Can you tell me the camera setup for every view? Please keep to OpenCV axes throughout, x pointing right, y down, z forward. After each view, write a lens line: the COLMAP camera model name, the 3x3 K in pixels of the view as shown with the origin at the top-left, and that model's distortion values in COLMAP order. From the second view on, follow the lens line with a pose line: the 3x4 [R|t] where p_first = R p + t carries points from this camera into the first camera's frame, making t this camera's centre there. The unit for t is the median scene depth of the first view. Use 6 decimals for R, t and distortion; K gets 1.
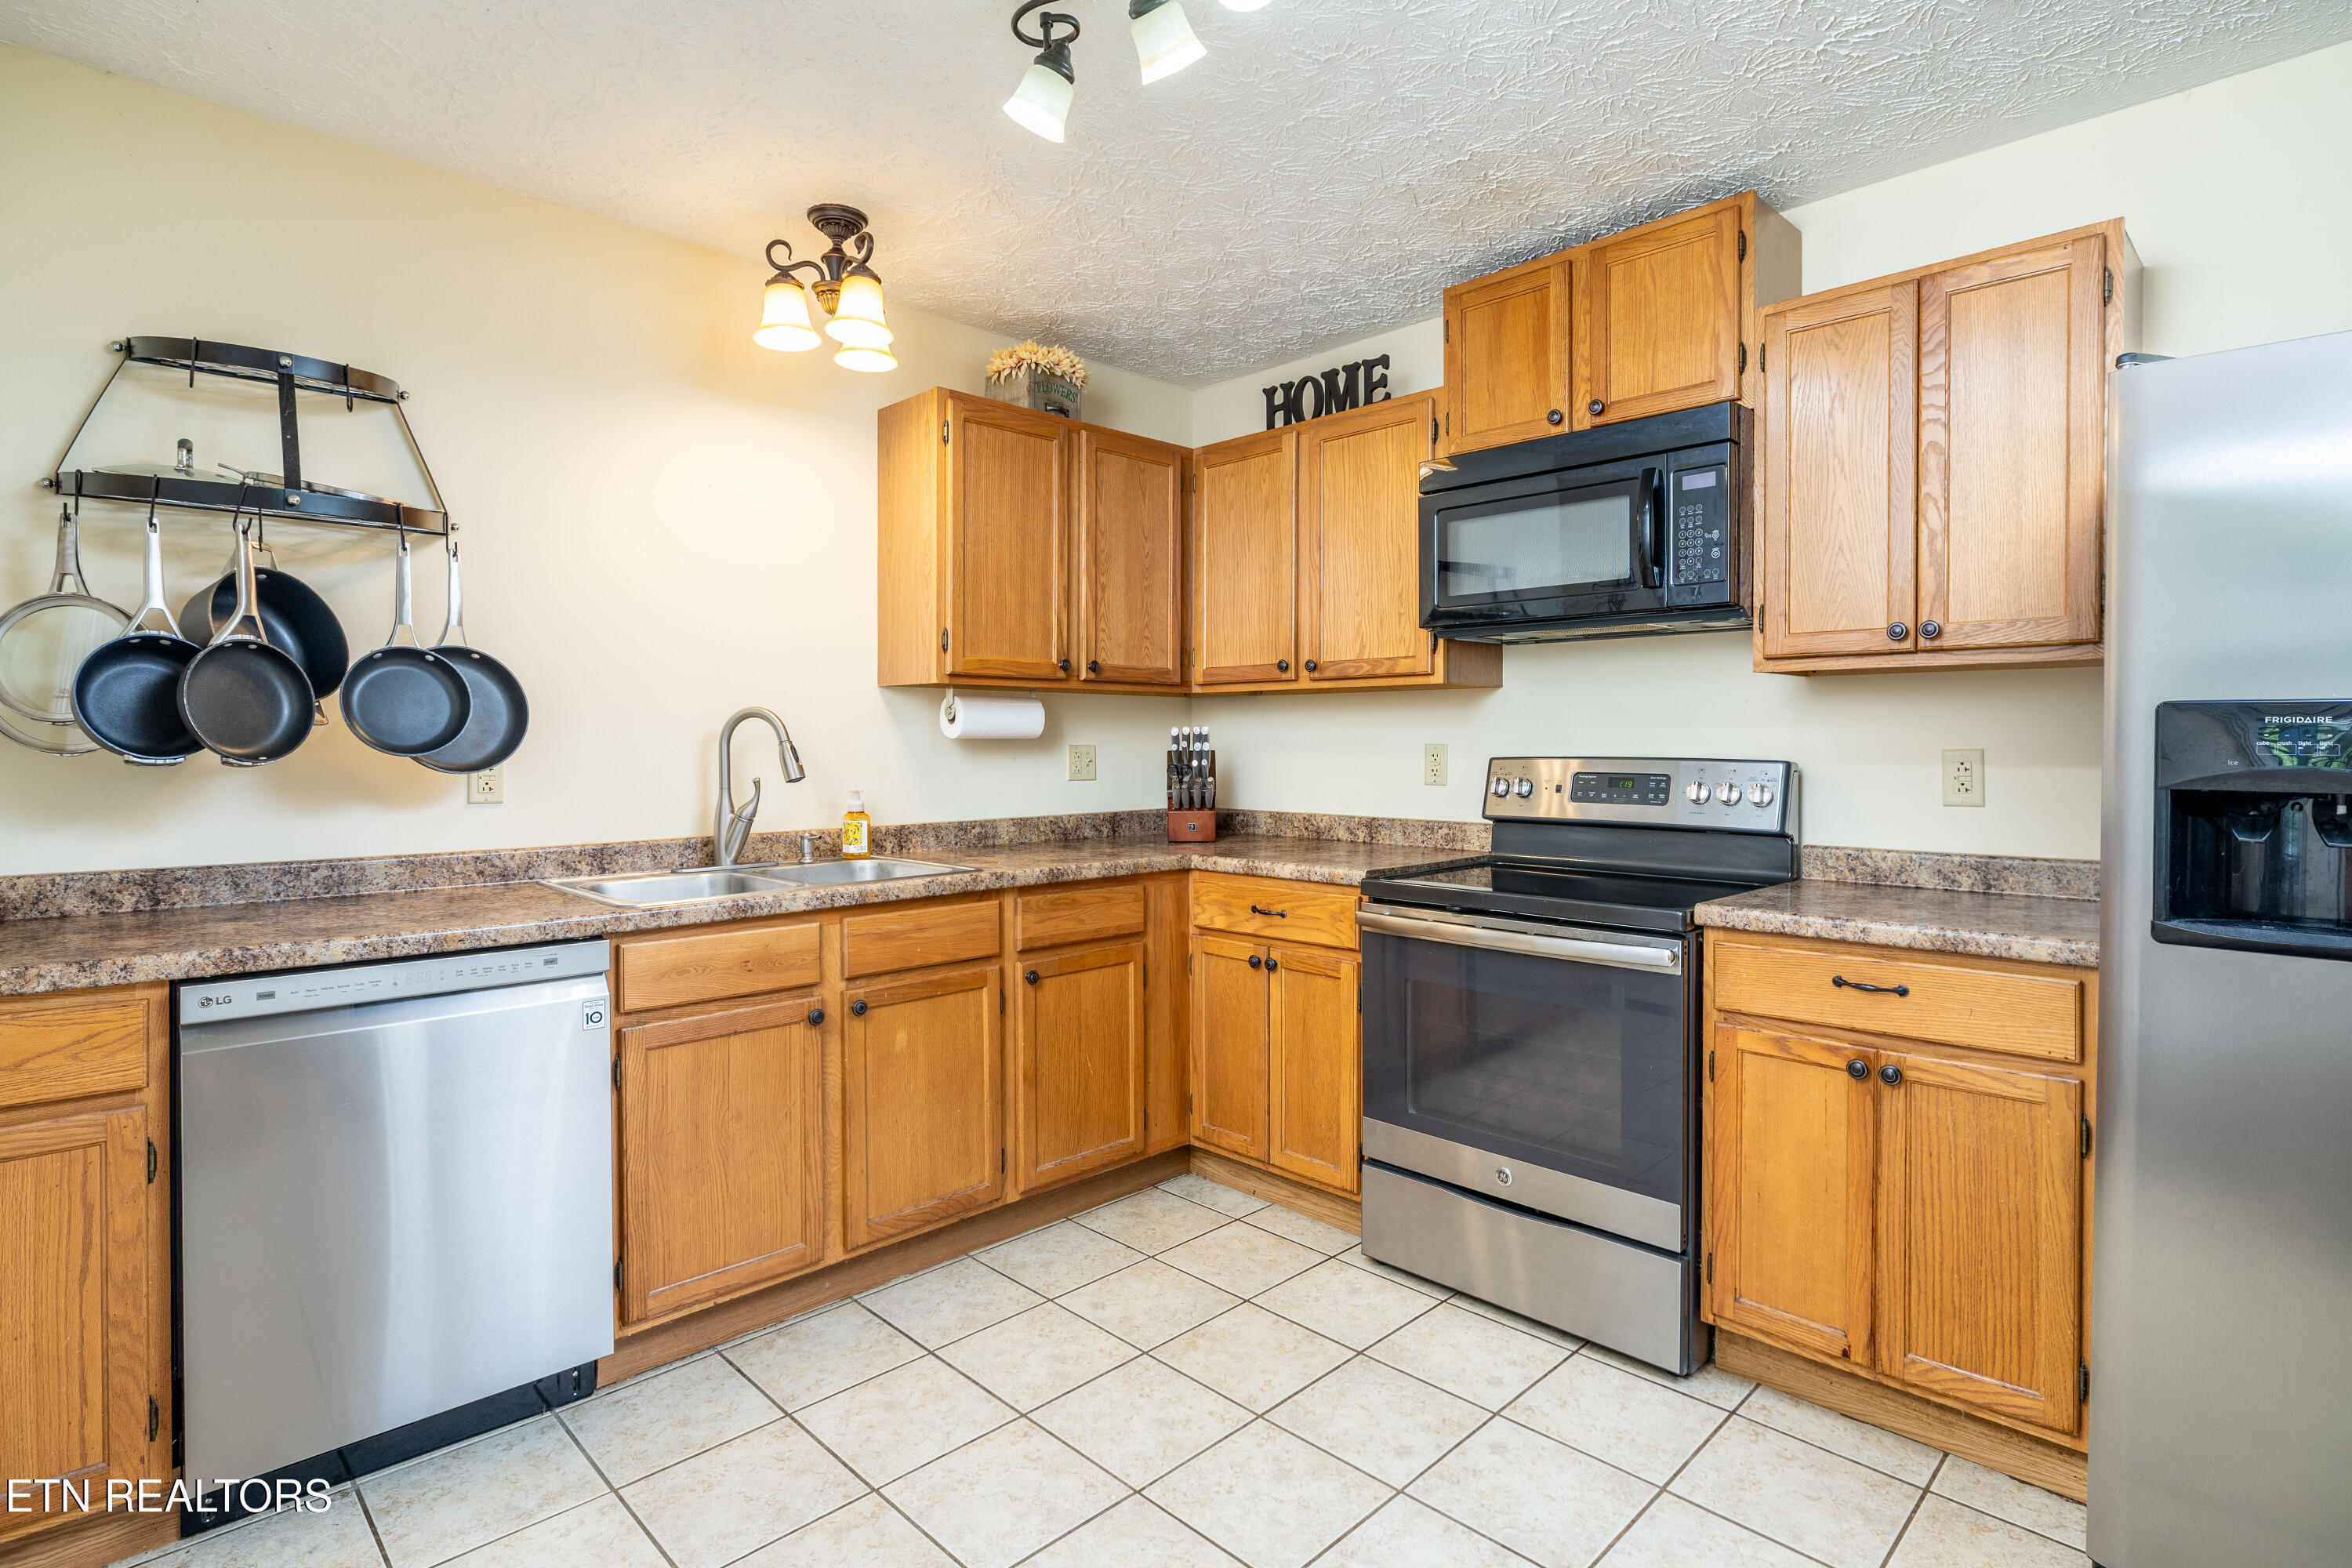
lens RADIAL K [[1184.5, 0, 1175.0], [0, 1184.5, 740.3], [0, 0, 1]] dist [-0.001114, 0.000255]
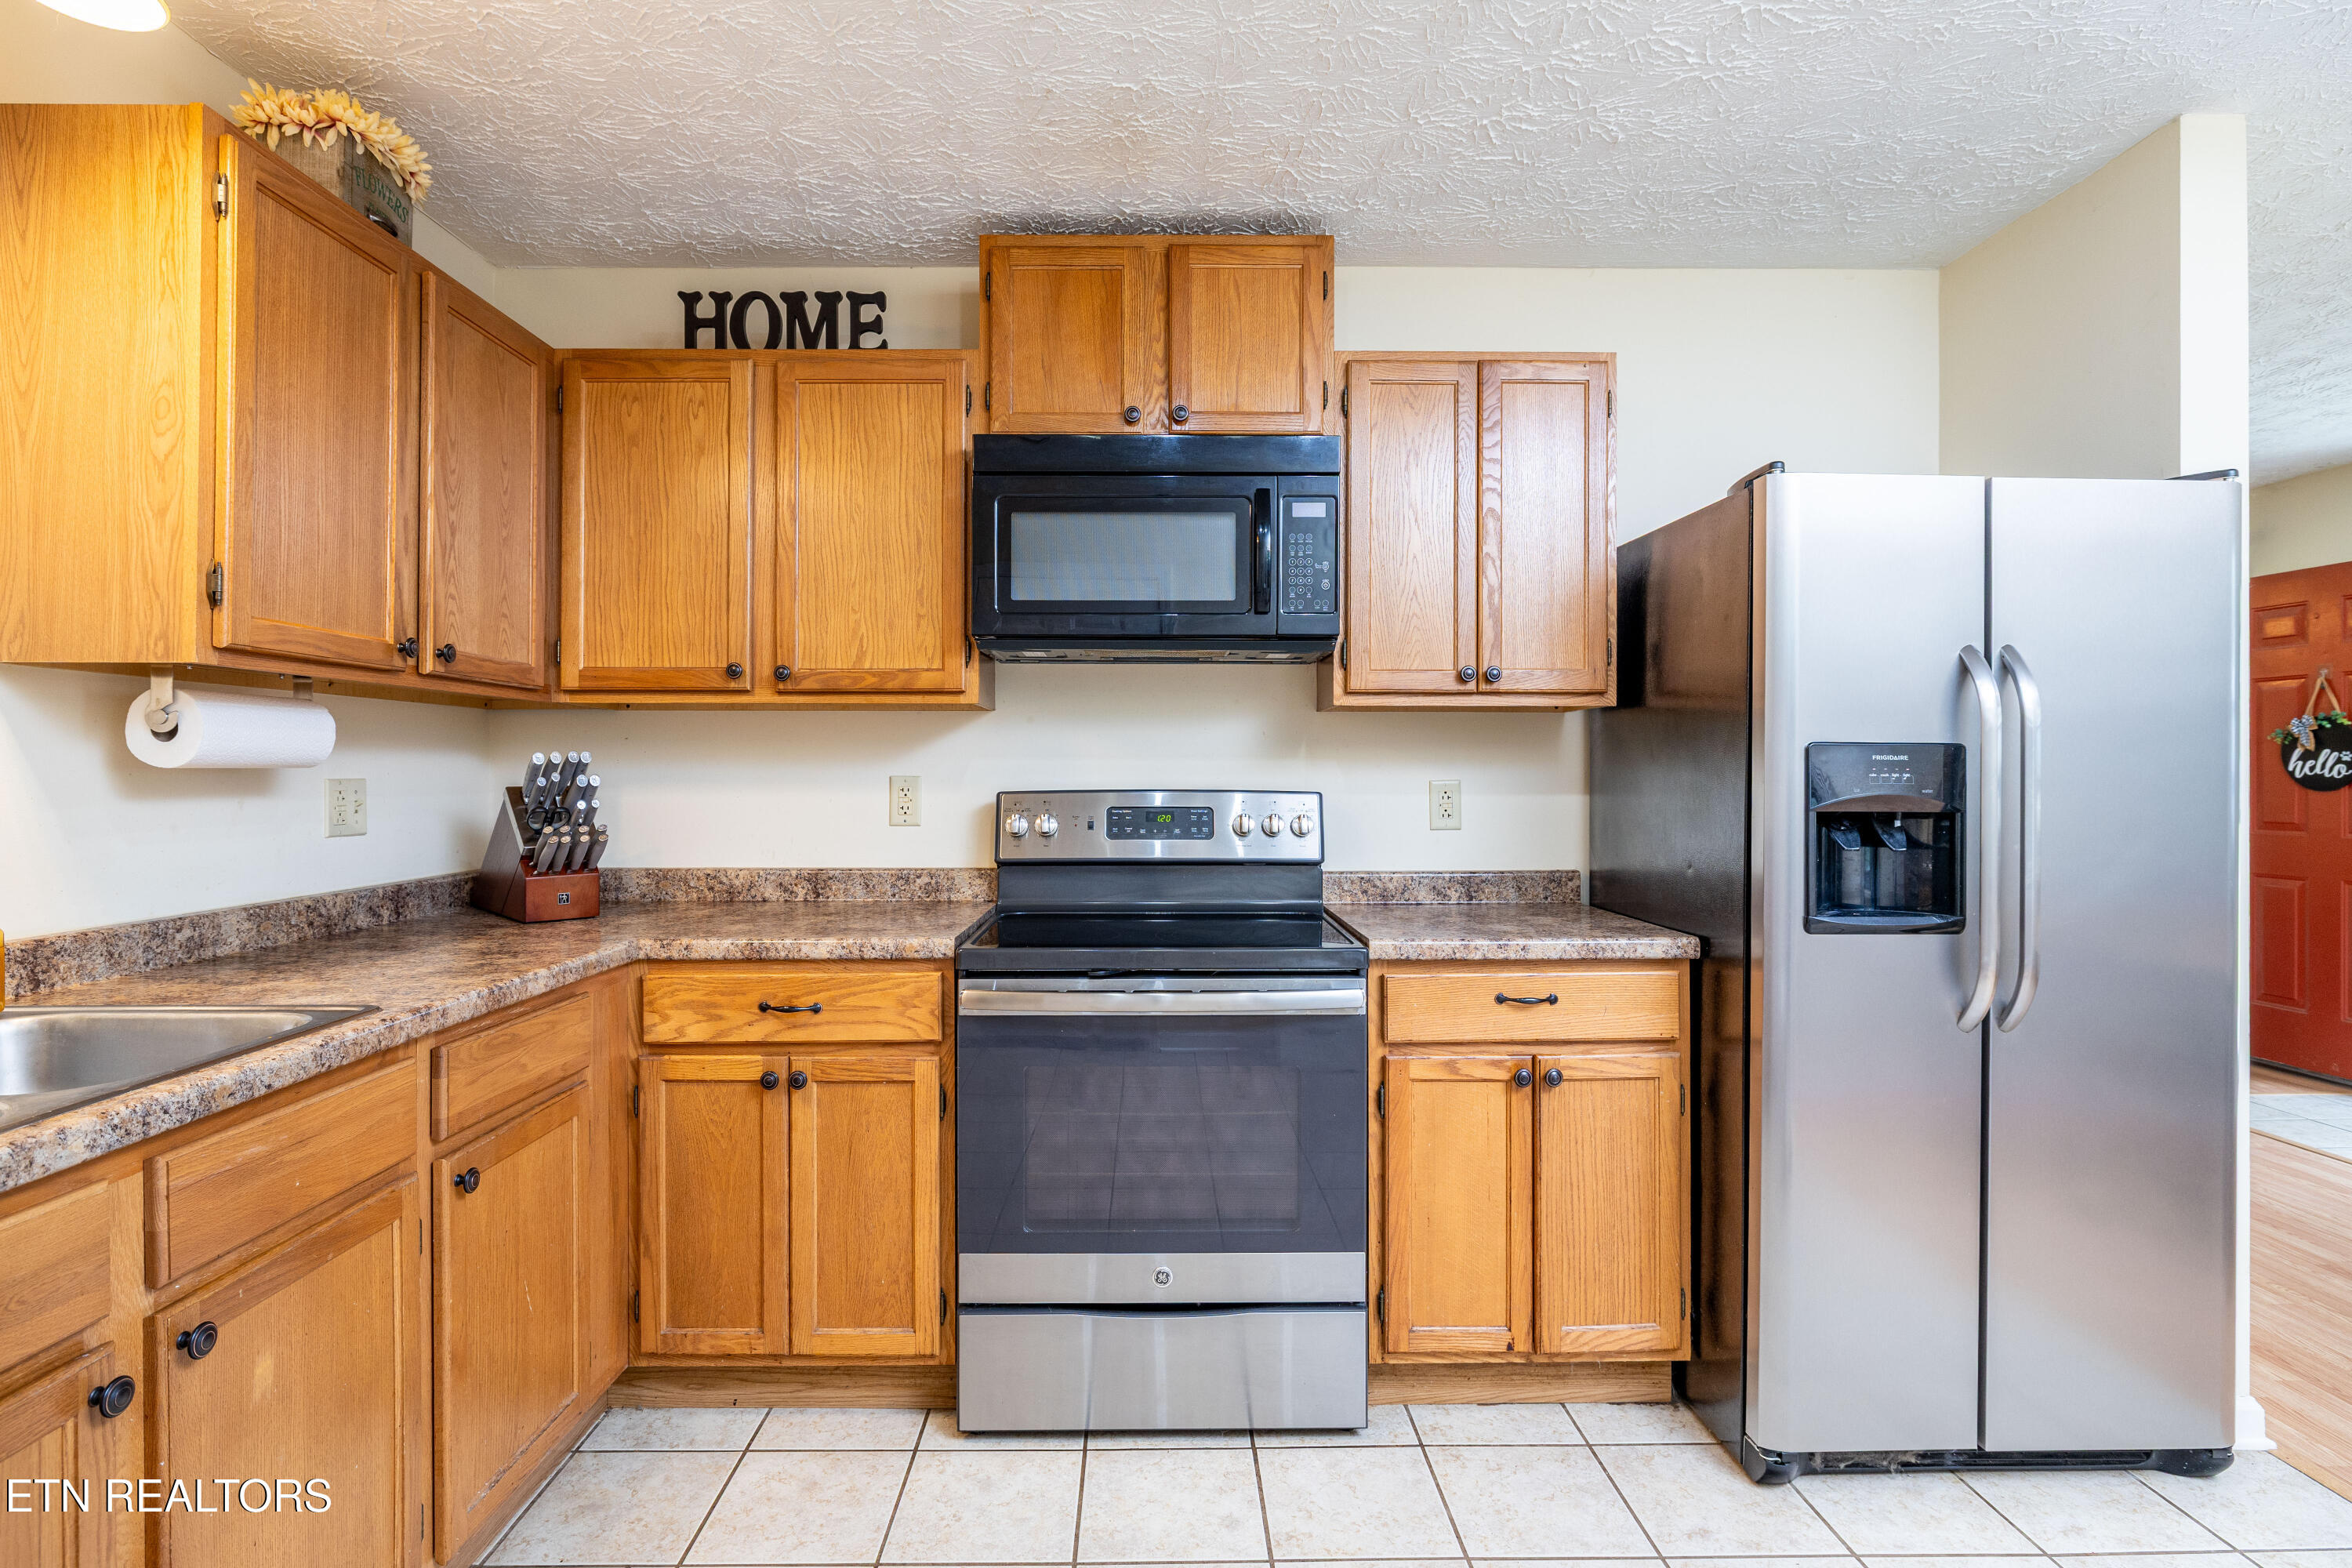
lens RADIAL K [[1181.9, 0, 1173.4], [0, 1181.9, 758.4], [0, 0, 1]] dist [-0.002784, -0.000121]
pose [[0.689088, 0.008217, 0.724631, -0.301647], [-0.000641, 0.999942, -0.010730, -0.000672], [-0.724677, 0.006929, 0.689054, 0.347962]]
